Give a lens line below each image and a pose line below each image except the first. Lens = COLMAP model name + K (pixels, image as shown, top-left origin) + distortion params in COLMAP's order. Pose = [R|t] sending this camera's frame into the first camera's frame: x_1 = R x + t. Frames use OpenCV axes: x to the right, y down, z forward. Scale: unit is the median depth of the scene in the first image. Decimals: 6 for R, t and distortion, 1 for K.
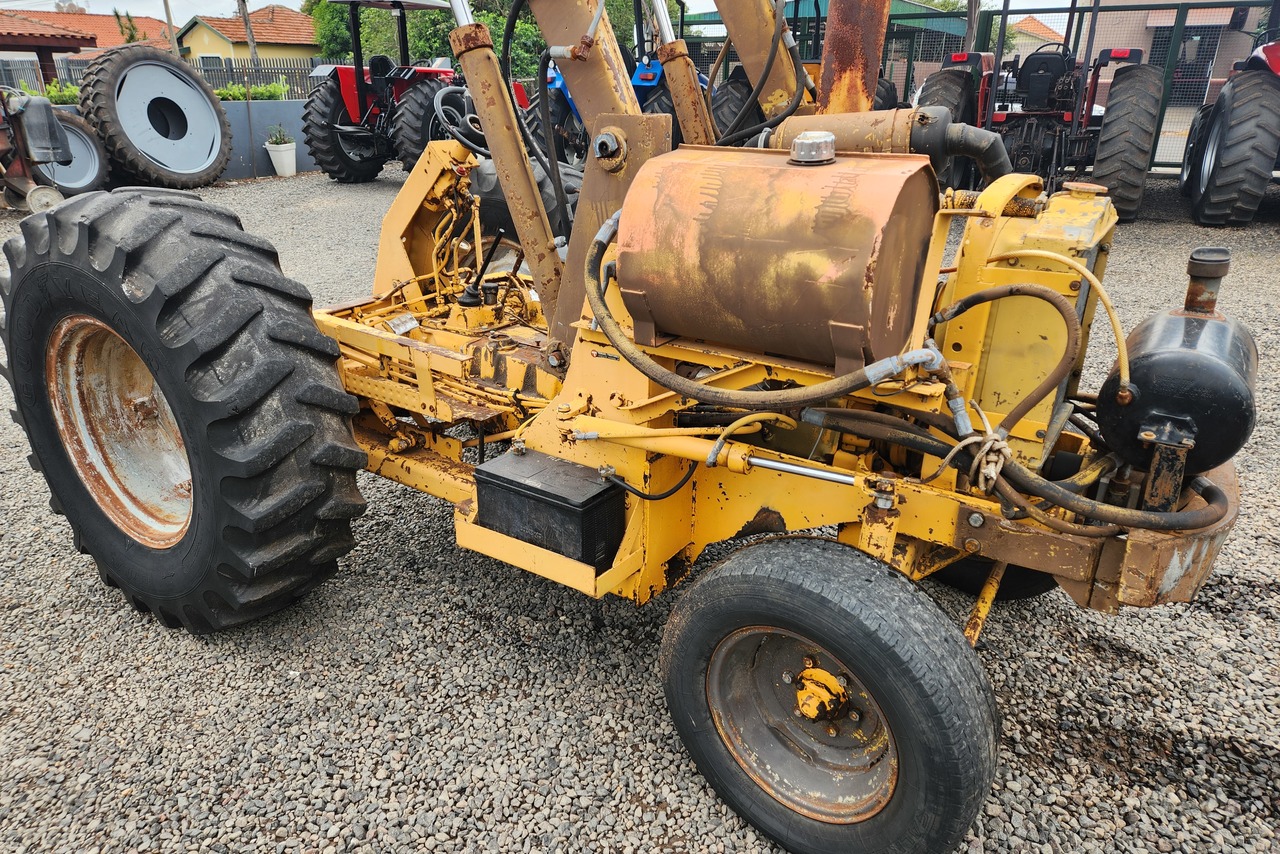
lens RADIAL K [[849.2, 0, 636.0], [0, 849.2, 422.7], [0, 0, 1]] dist [0.064816, -0.041641]
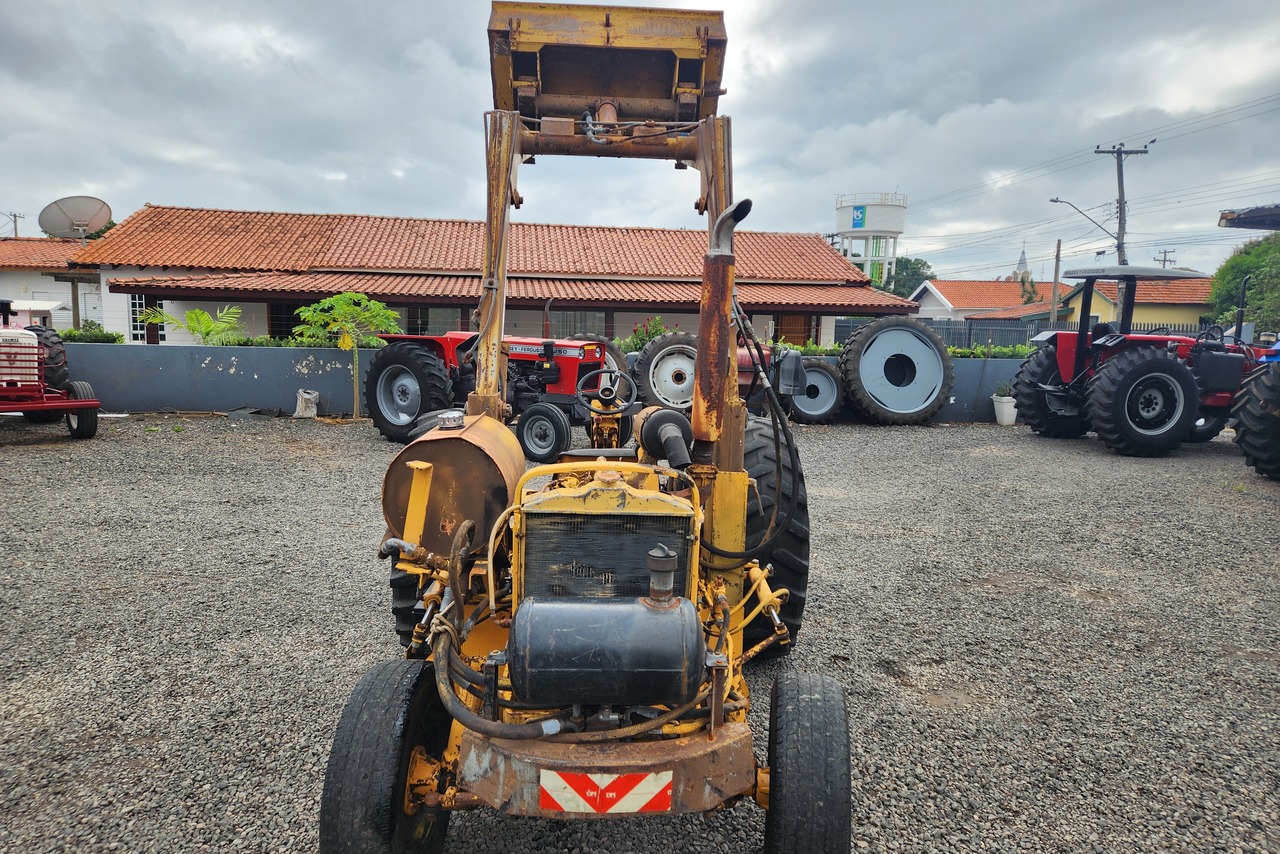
lens RADIAL K [[849.2, 0, 637.5], [0, 849.2, 429.7], [0, 0, 1]] dist [0.064816, -0.041641]
pose [[0.609976, 0.119871, -0.783301, 0.173172], [-0.322514, 0.940472, -0.107226, -0.020234], [0.723819, 0.318031, 0.612325, 0.015847]]
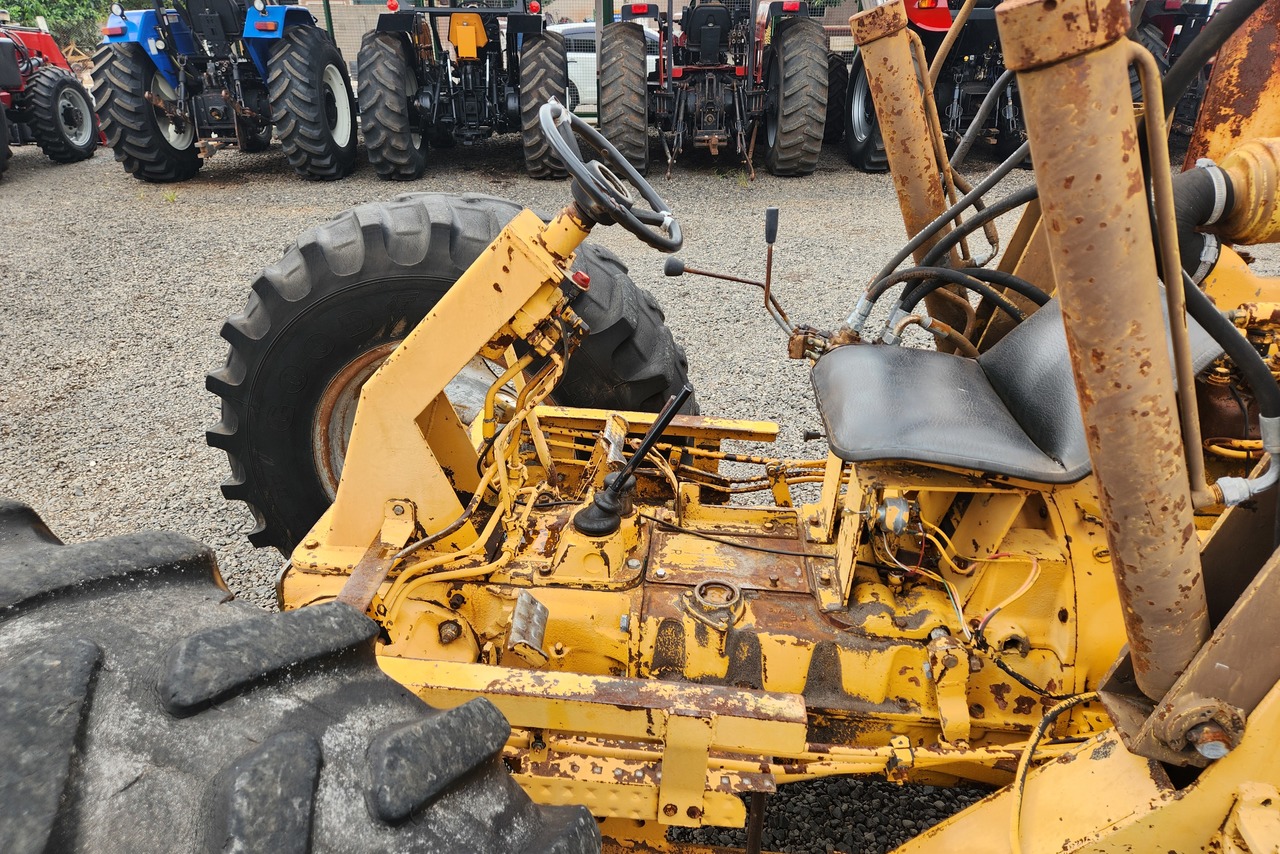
lens RADIAL K [[849.2, 0, 641.9], [0, 849.2, 429.8], [0, 0, 1]] dist [0.064816, -0.041641]
pose [[0.885224, -0.203864, 0.418113, -0.373534], [0.178372, 0.978904, 0.099648, -0.242396], [-0.429607, -0.013632, 0.902913, 0.529932]]
